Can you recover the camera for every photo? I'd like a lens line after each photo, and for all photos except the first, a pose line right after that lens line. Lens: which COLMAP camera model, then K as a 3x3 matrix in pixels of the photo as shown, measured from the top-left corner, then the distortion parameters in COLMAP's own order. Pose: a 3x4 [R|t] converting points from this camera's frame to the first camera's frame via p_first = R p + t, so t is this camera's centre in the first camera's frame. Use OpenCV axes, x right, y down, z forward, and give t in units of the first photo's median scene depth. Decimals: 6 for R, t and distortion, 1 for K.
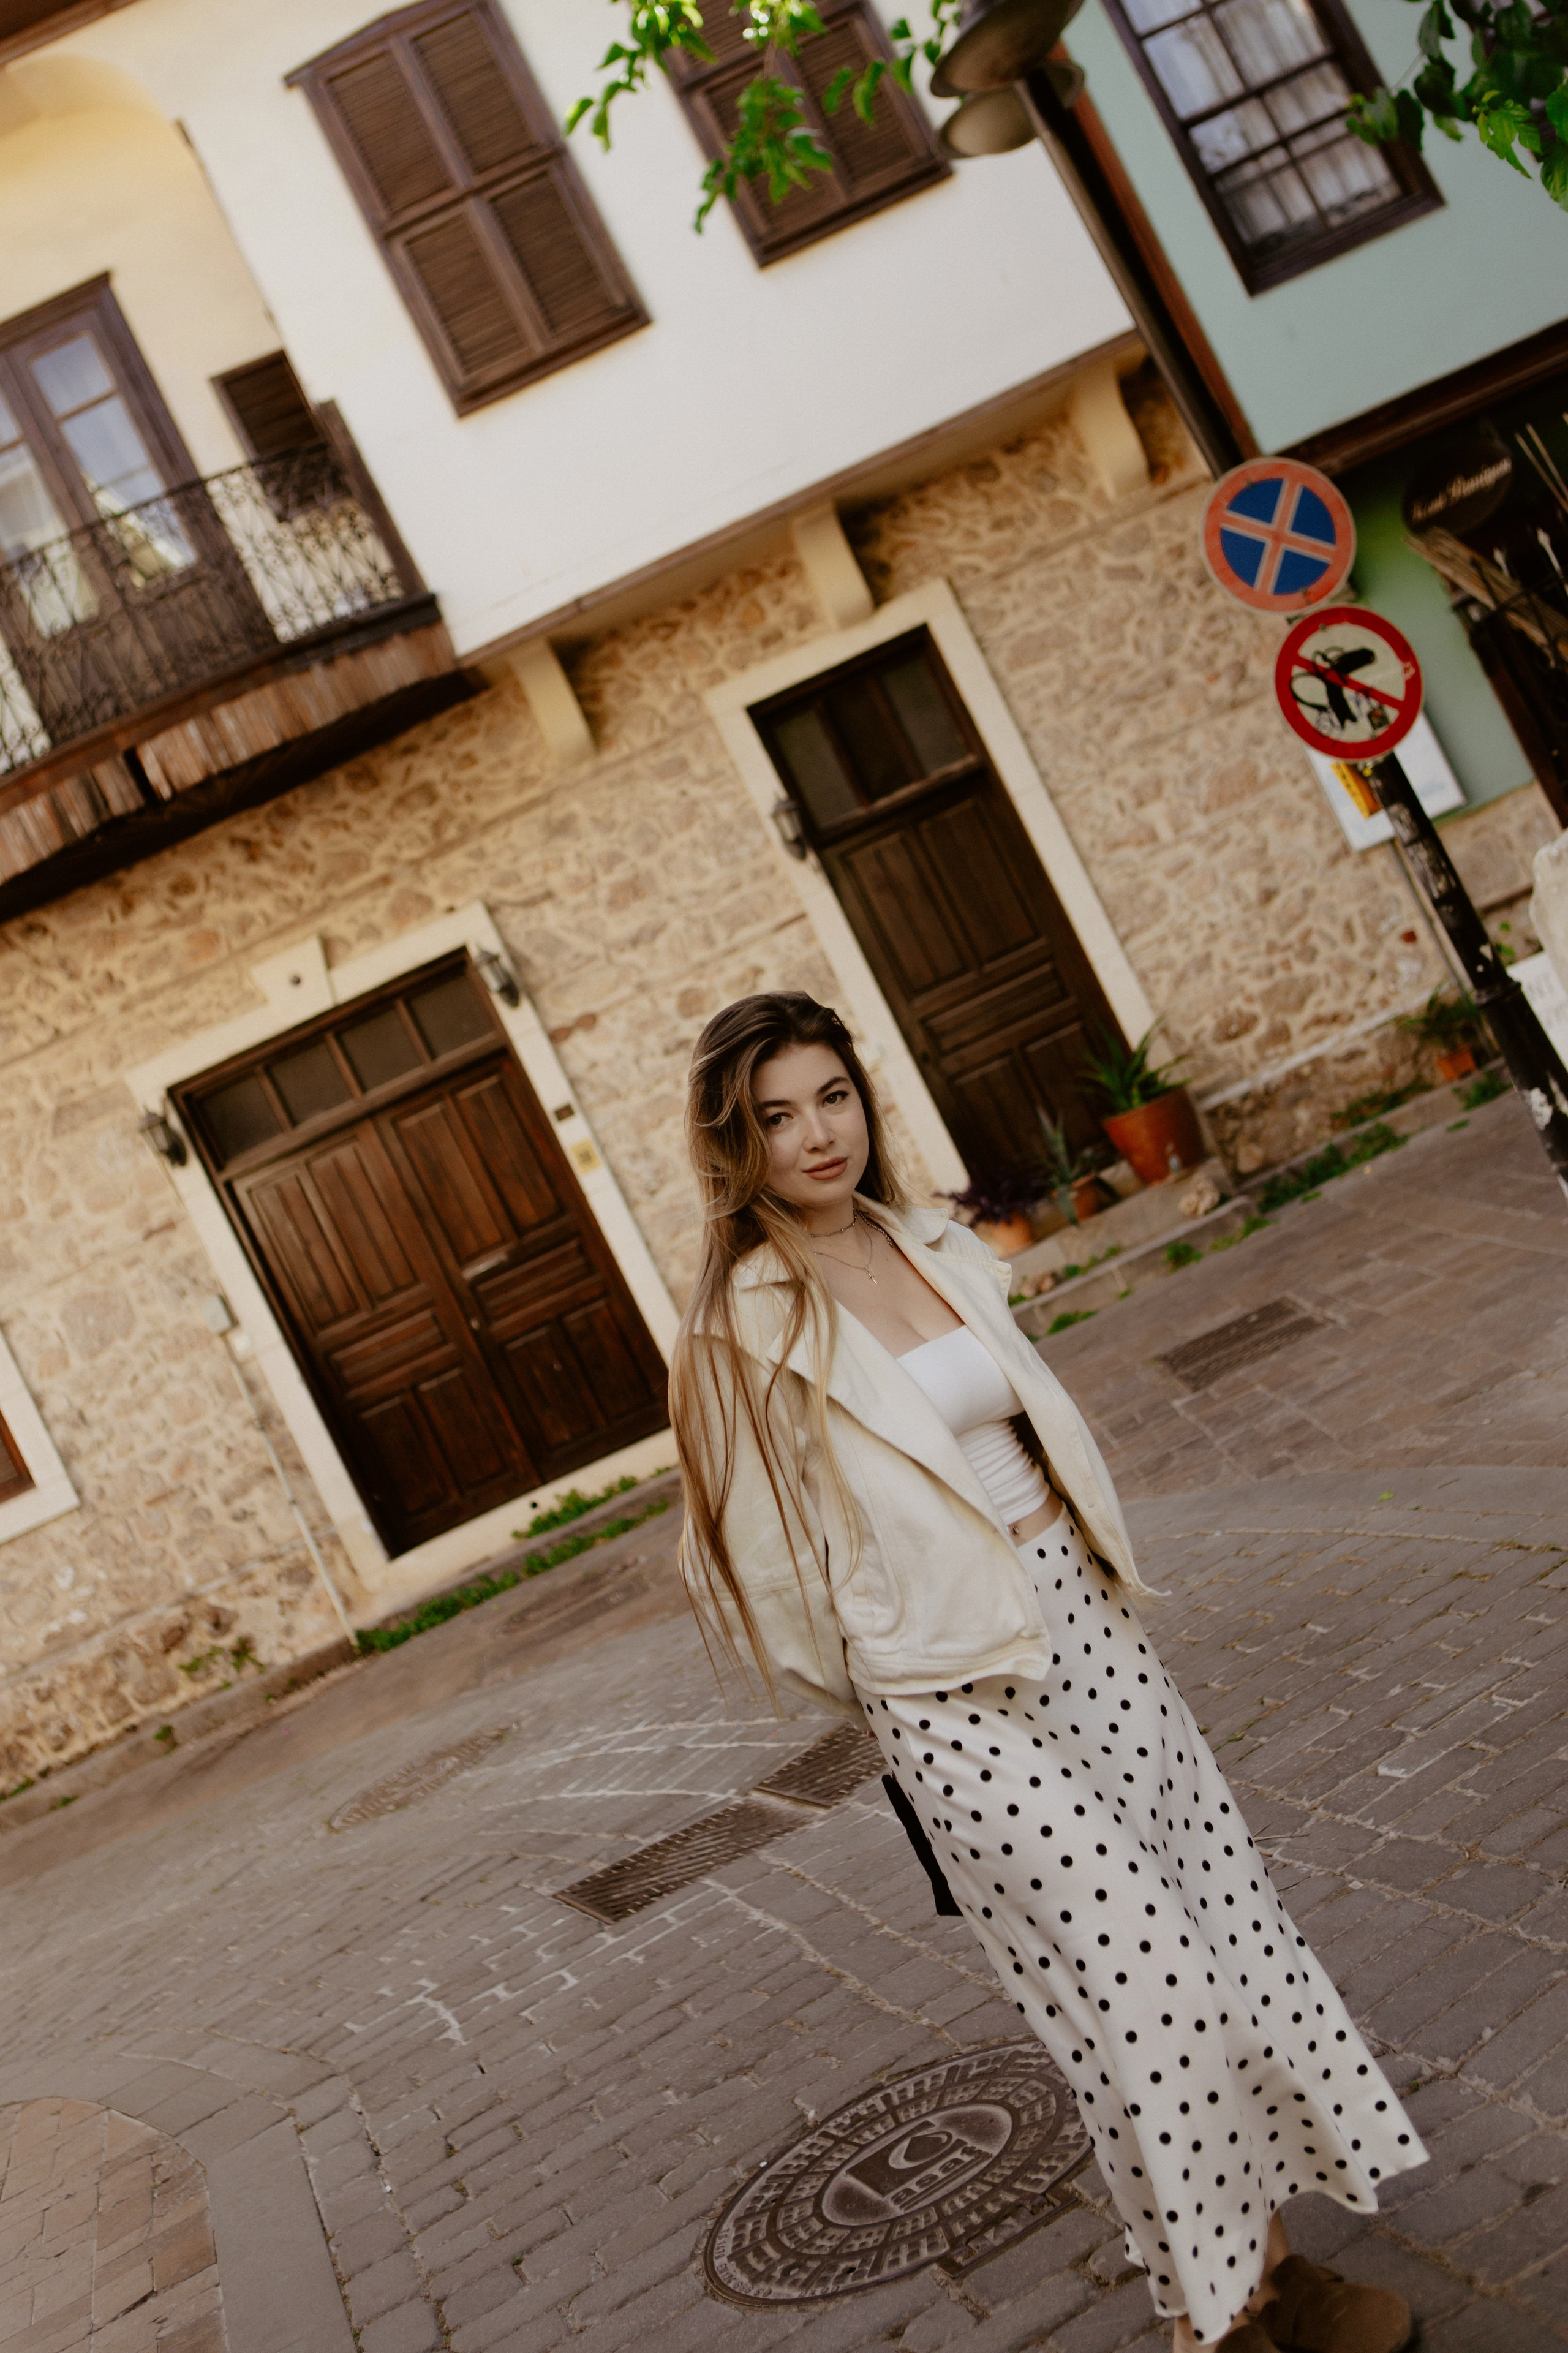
lens RADIAL K [[2977.0, 0, 775.4], [0, 2977.0, 1058.6], [0, 0, 1]] dist [-0.023514, 0.000000]
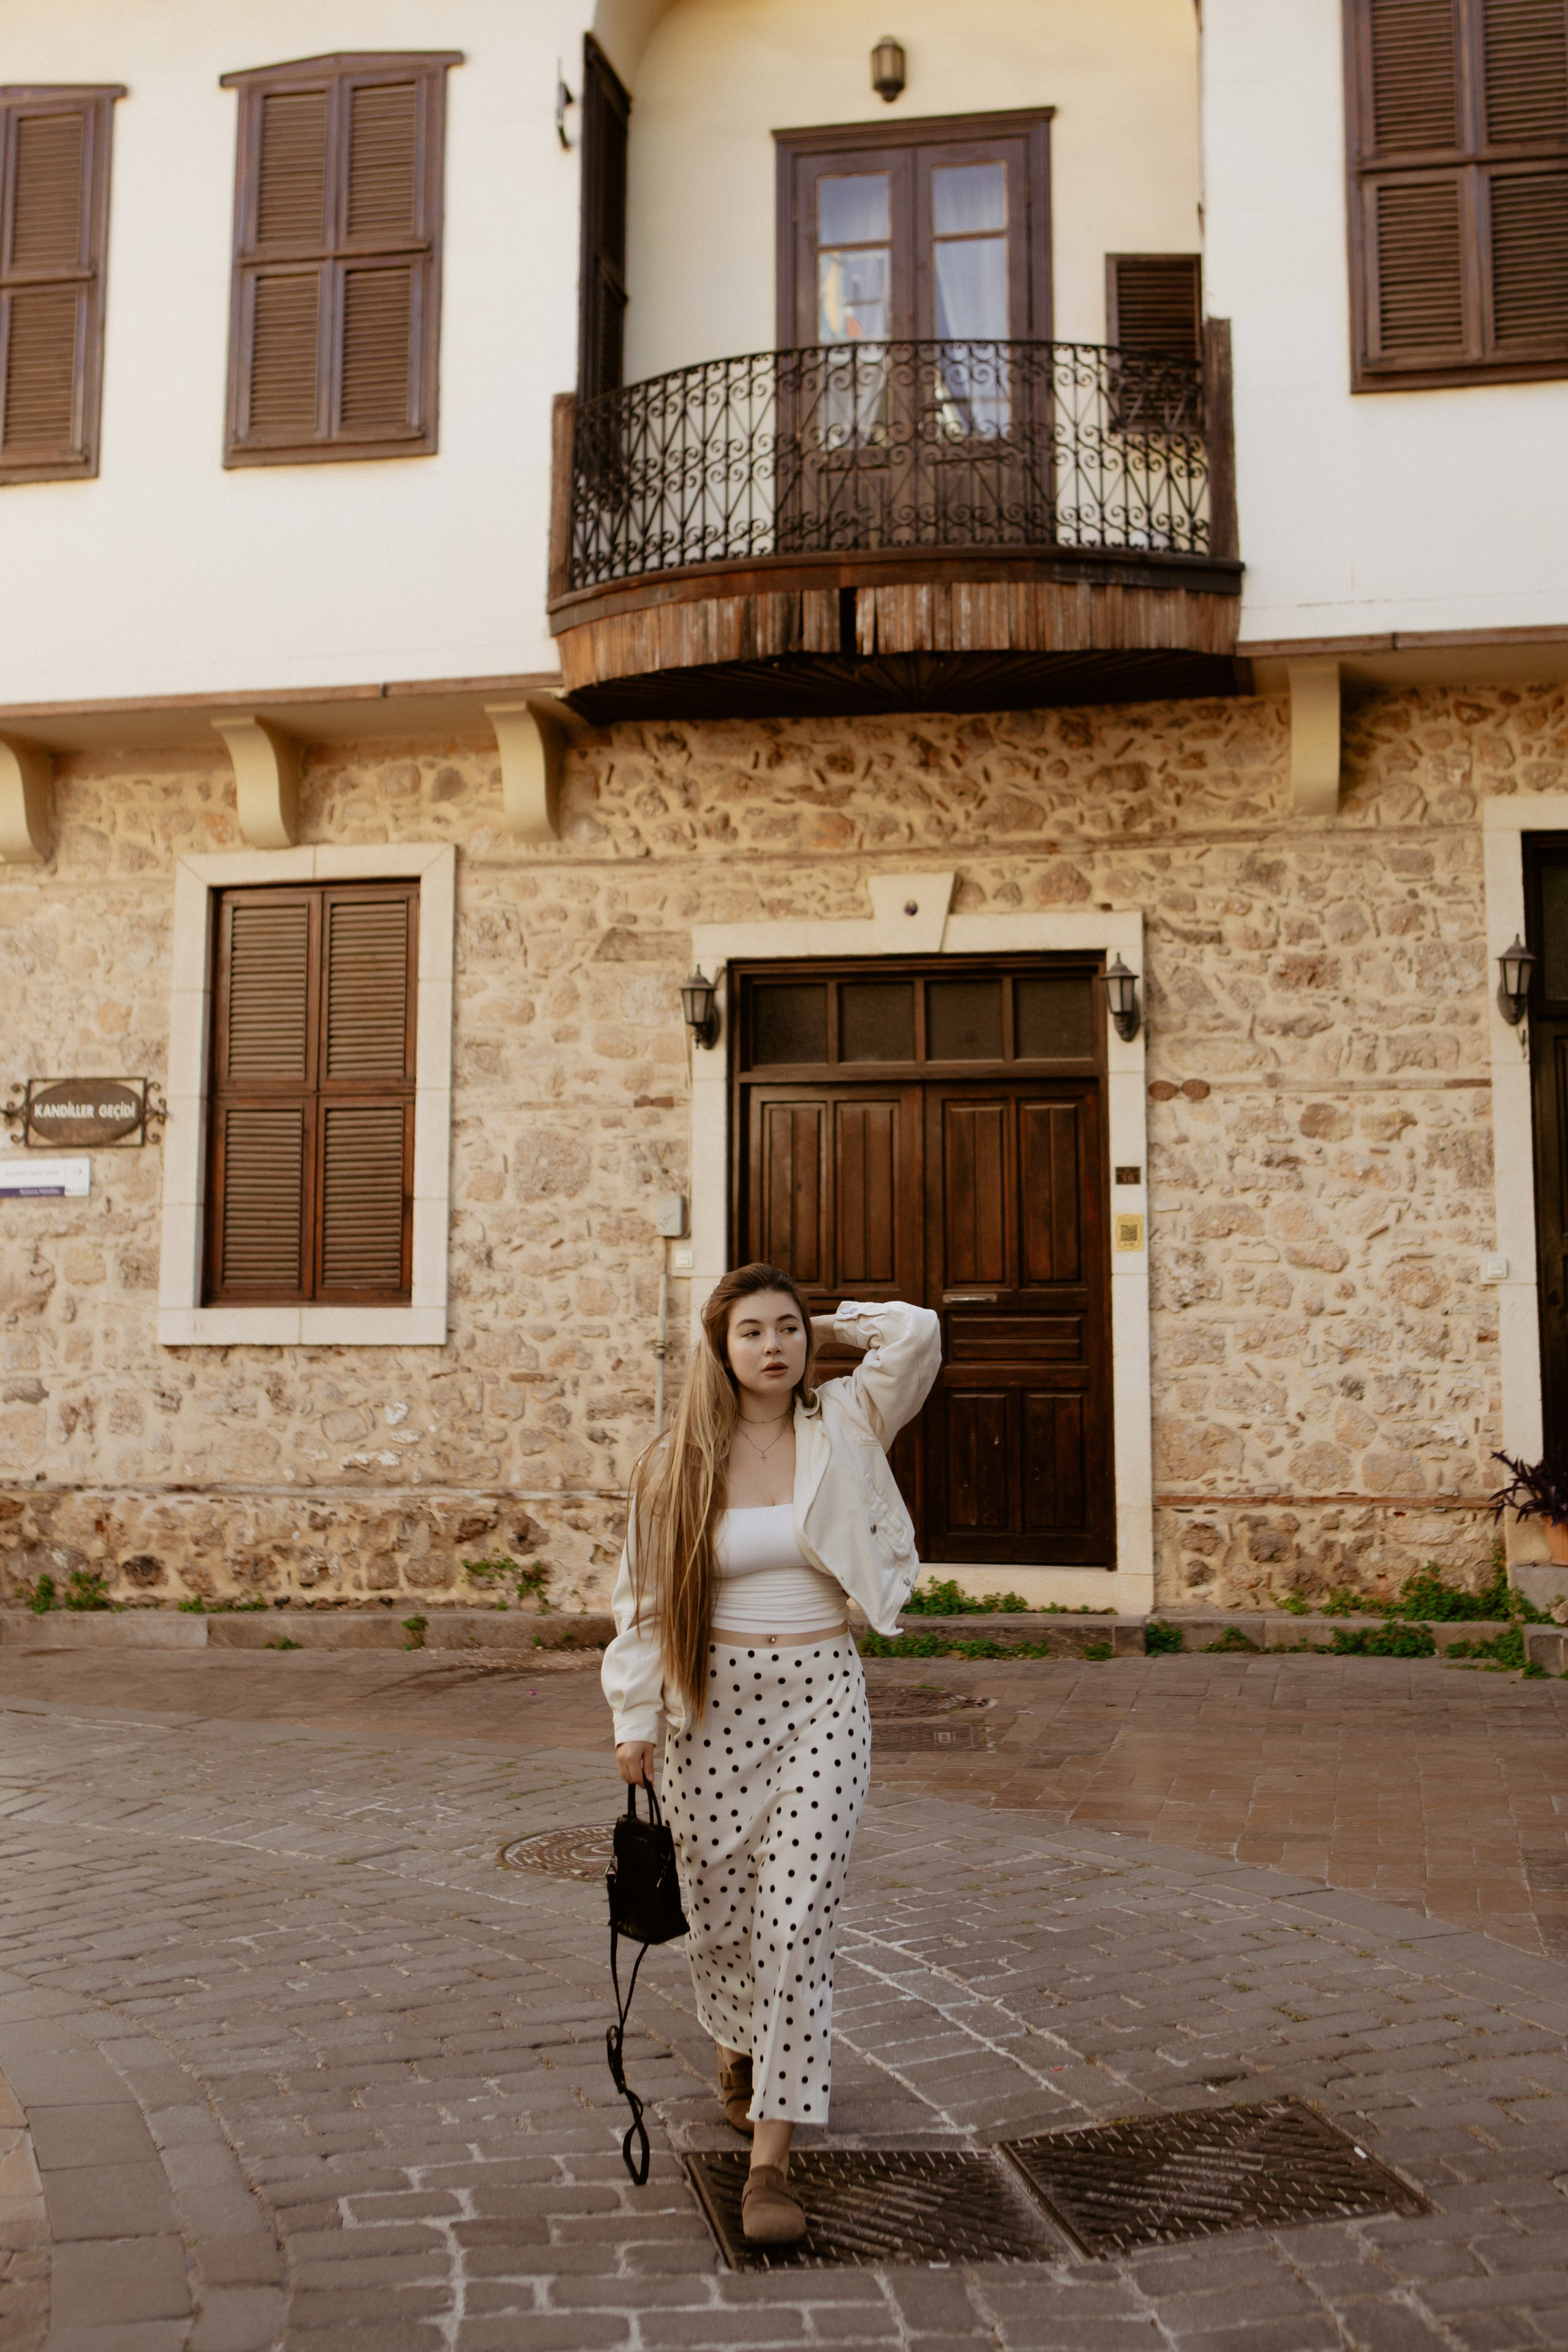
lens RADIAL K [[2647.1, 0, 838.8], [0, 2647.1, 958.6], [0, 0, 1]] dist [0.001417, 0.000000]
pose [[0.891980, 0.409012, -0.192564, -0.024556], [-0.420189, 0.907230, -0.019384, 0.011479], [0.166771, 0.098203, 0.981093, 0.238064]]
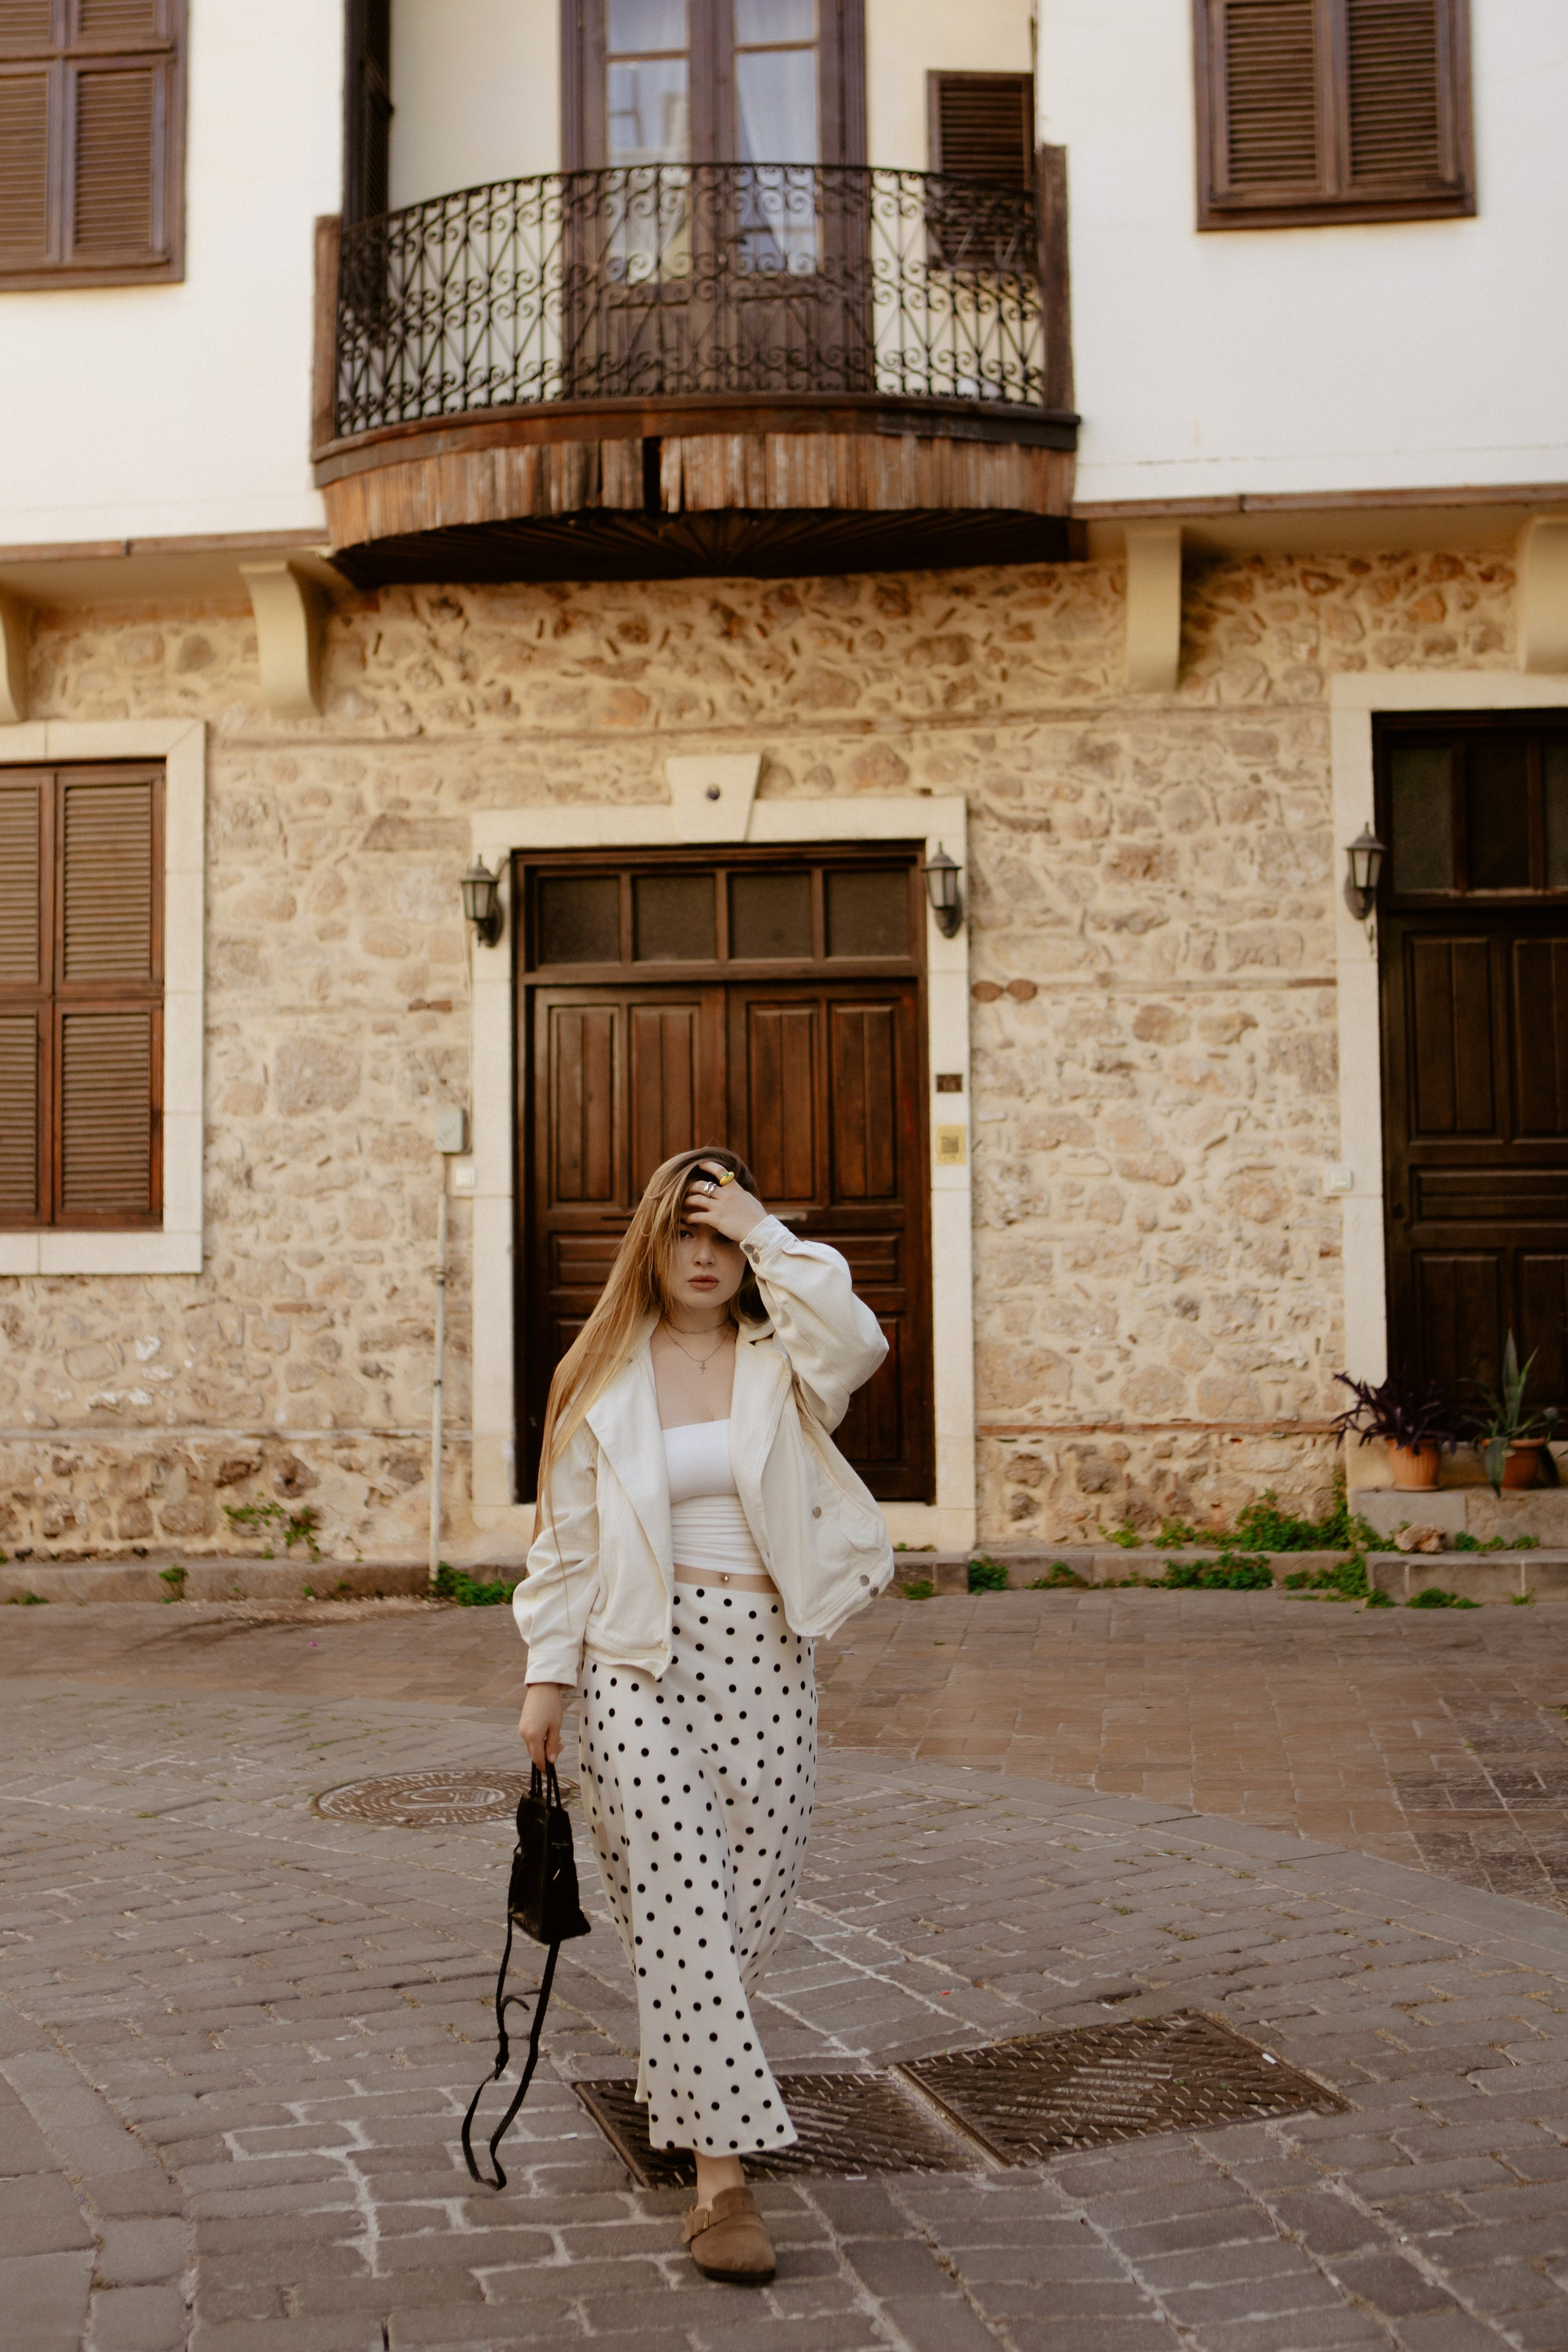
lens RADIAL K [[2976.0, 0, 746.6], [0, 2976.0, 1043.3], [0, 0, 1]] dist [-0.023514, 0.000000]
pose [[0.903868, 0.416753, -0.096640, -0.048977], [-0.418627, 0.908158, 0.000971, 0.031236], [0.088169, 0.039579, 0.995319, 0.211062]]
